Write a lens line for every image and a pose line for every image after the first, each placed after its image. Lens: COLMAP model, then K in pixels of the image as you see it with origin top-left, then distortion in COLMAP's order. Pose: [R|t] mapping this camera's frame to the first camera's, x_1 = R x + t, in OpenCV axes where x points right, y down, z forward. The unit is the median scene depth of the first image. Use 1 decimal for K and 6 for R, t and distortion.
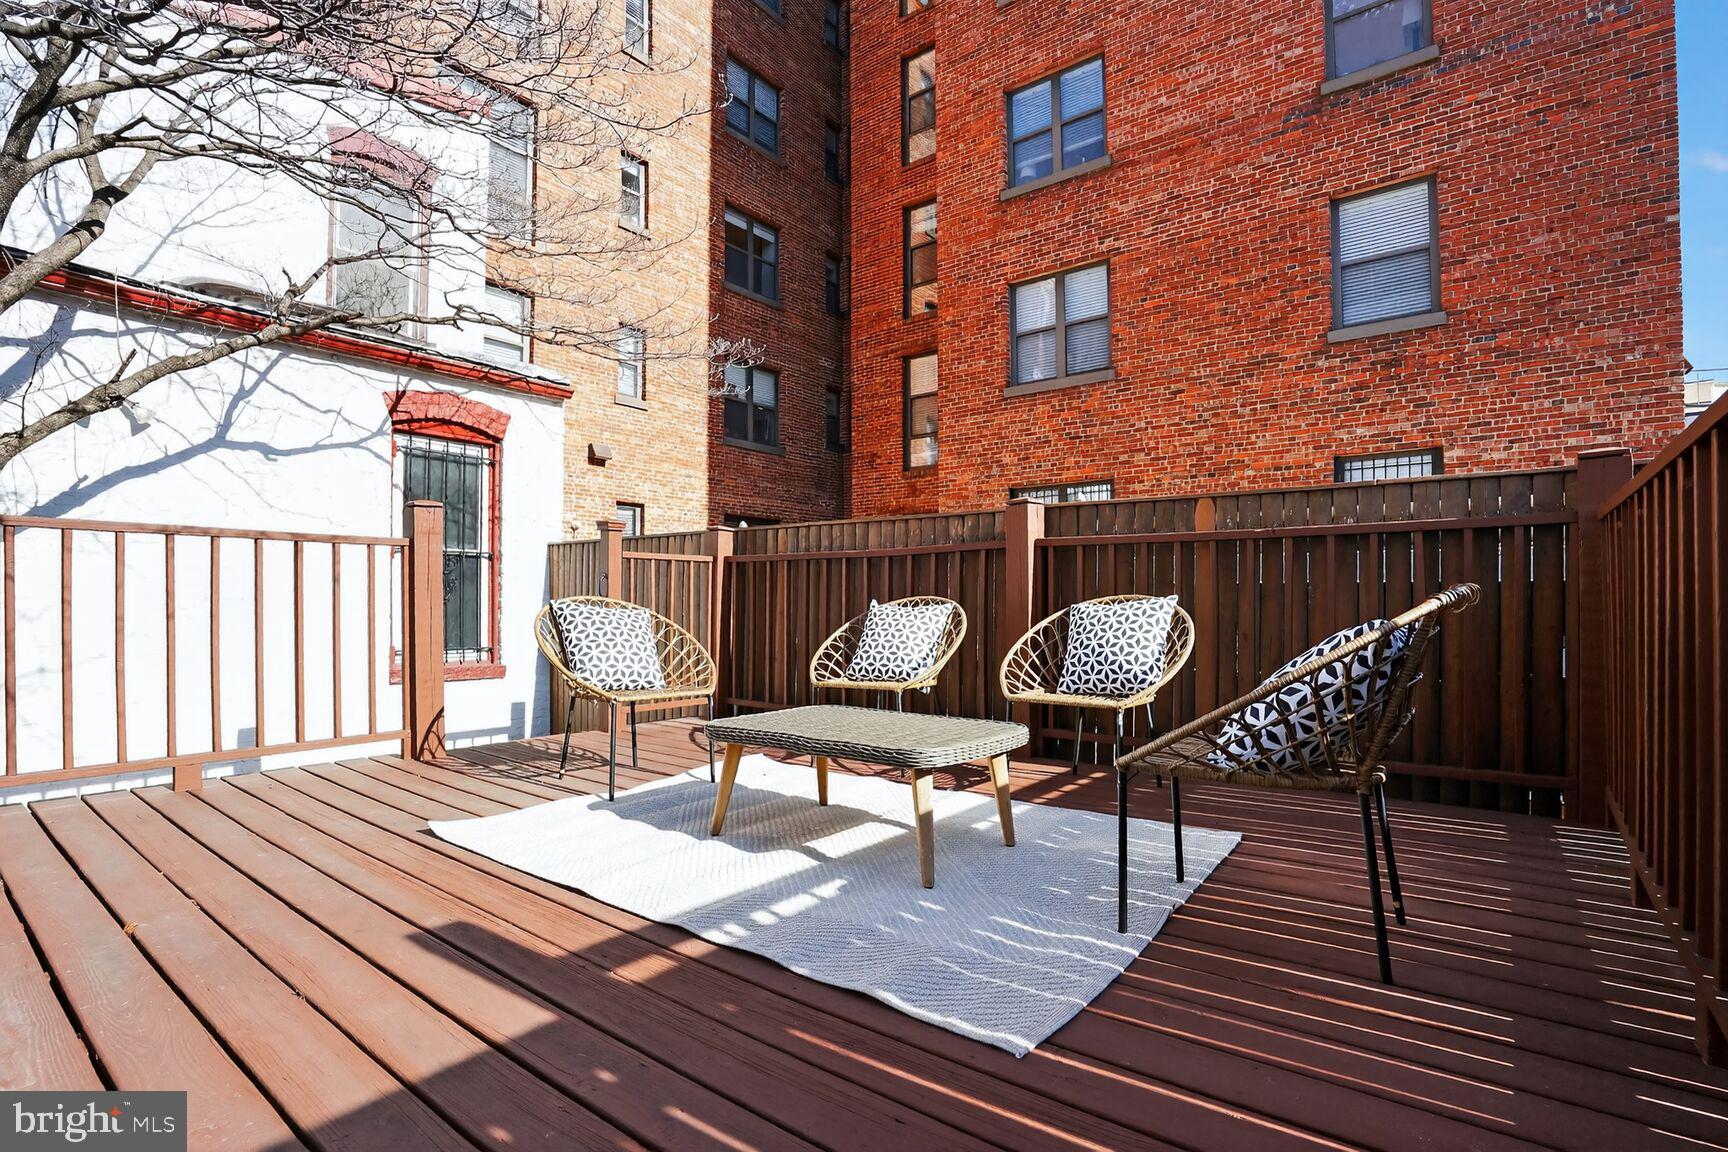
lens RADIAL K [[814.5, 0, 856.6], [0, 814.5, 587.5], [0, 0, 1]] dist [-0.062534, 0.029518]
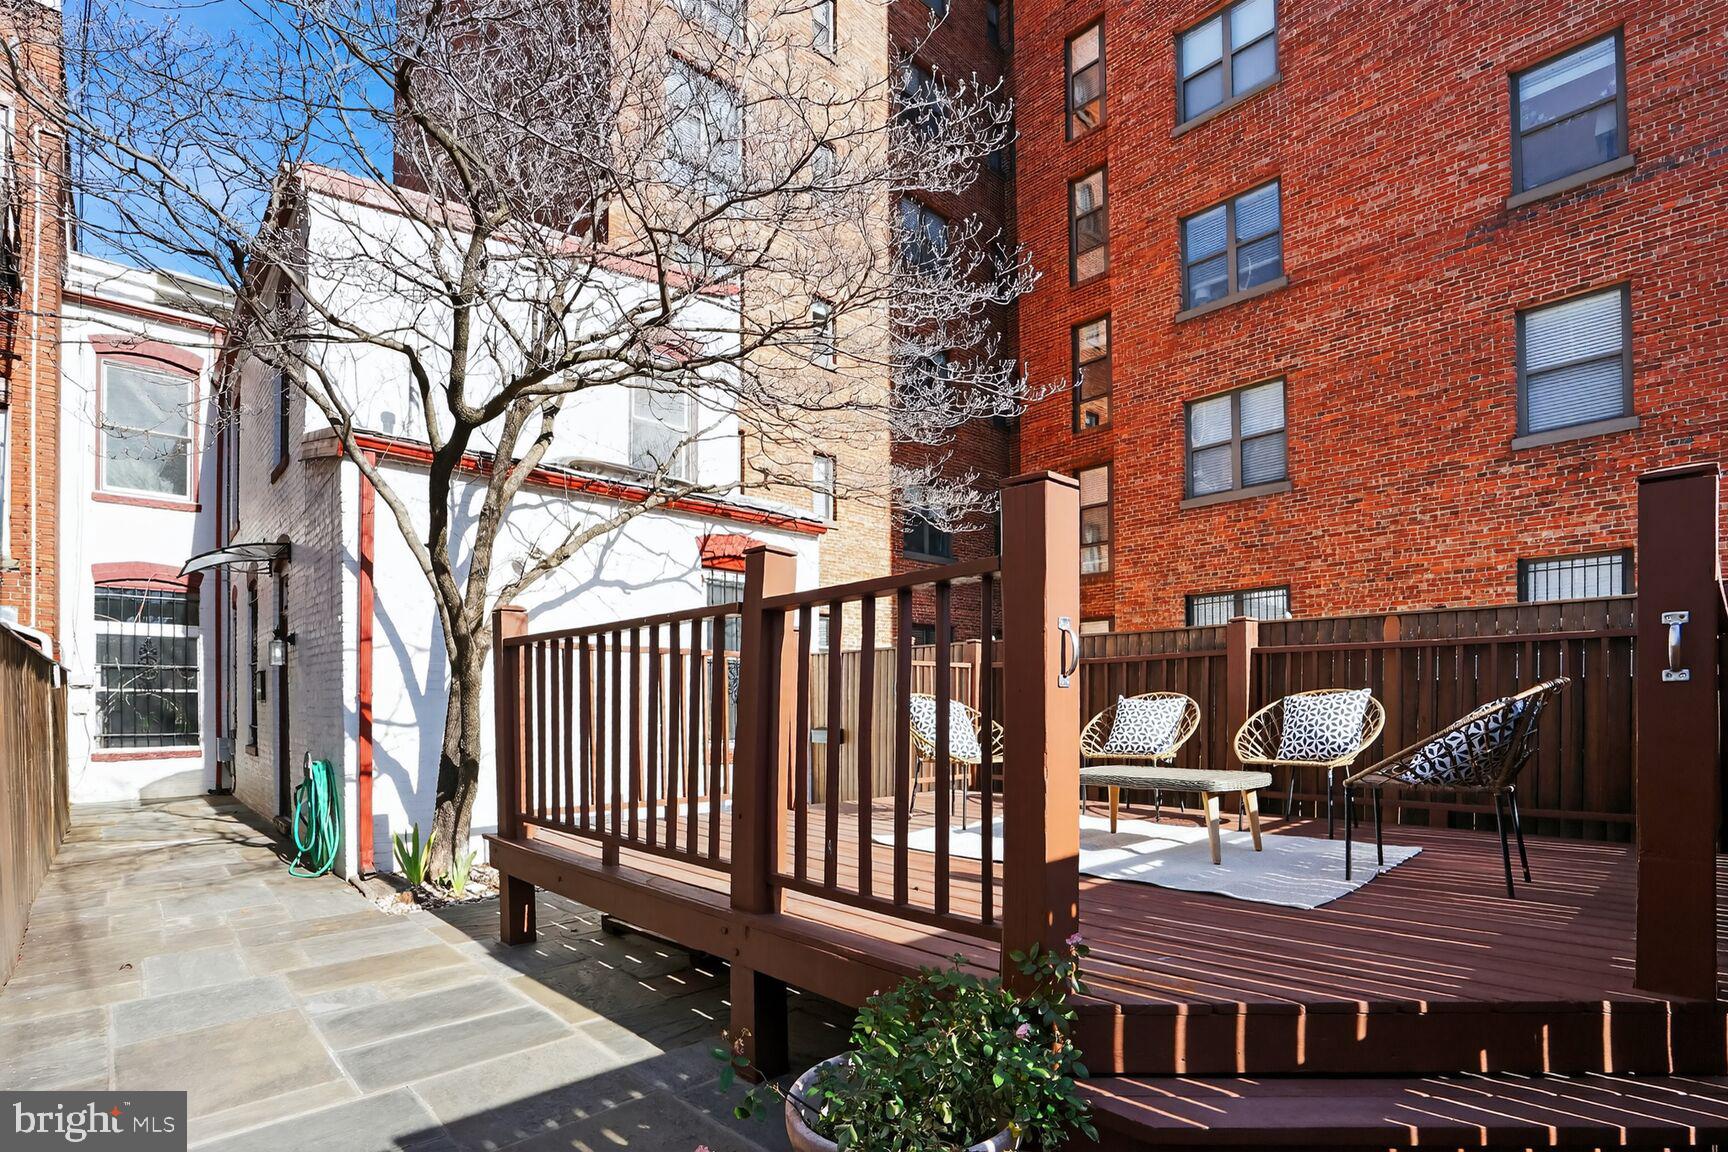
lens RADIAL K [[826.2, 0, 853.0], [0, 826.2, 706.7], [0, 0, 1]] dist [-0.050128, 0.016435]
pose [[0.986624, -0.003488, -0.162976, -0.094133], [0.006688, 0.999795, 0.019089, 0.003034], [0.162876, -0.019924, 0.986445, -0.192836]]
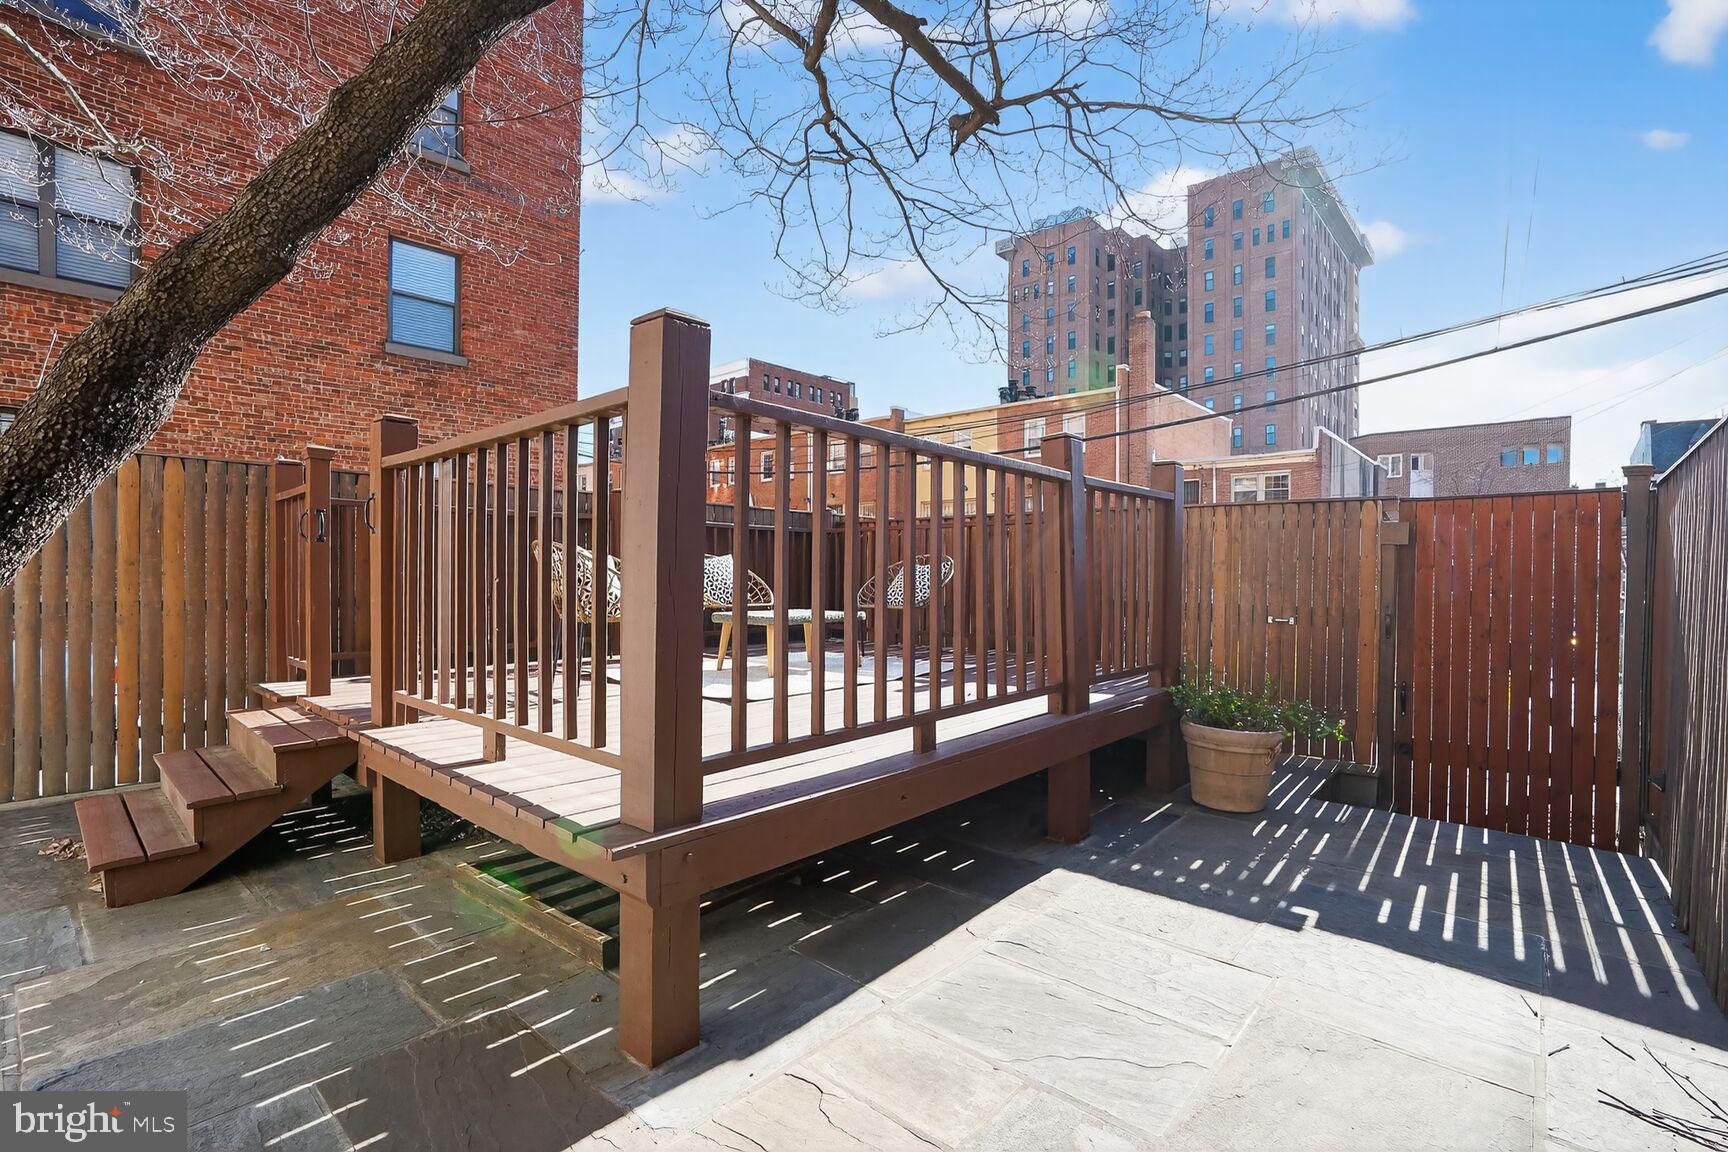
lens RADIAL K [[785.9, 0, 864.0], [0, 785.9, 576.0], [0, 0, 1]] dist [-0.022685, -0.000142]
pose [[0.080149, 0.004276, 0.996774, -0.563271], [-0.017851, 0.999837, -0.002854, 0.028071], [-0.996623, -0.017564, 0.080213, 0.178123]]
